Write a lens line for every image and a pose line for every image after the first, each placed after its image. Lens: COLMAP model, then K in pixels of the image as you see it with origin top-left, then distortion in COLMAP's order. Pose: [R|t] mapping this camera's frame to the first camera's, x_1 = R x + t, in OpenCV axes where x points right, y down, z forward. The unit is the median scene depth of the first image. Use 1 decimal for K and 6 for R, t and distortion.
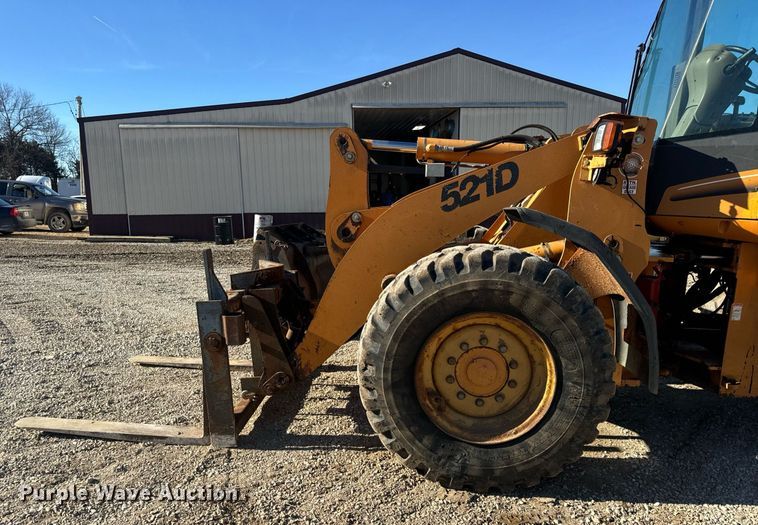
lens RADIAL K [[531.3, 0, 387.1], [0, 531.3, 287.2], [0, 0, 1]] dist [0.090243, -0.117938]
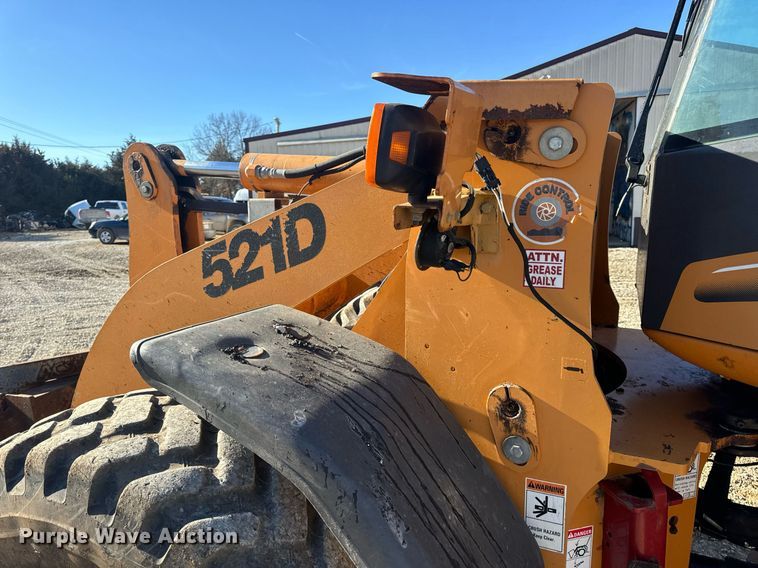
lens RADIAL K [[543.3, 0, 378.8], [0, 543.3, 271.1], [0, 0, 1]] dist [0.040151, 0.001340]
pose [[0.939309, 0.026321, -0.342061, 0.242083], [-0.040400, 0.998602, -0.034098, -0.085372], [0.340685, 0.045848, 0.939059, 0.305400]]
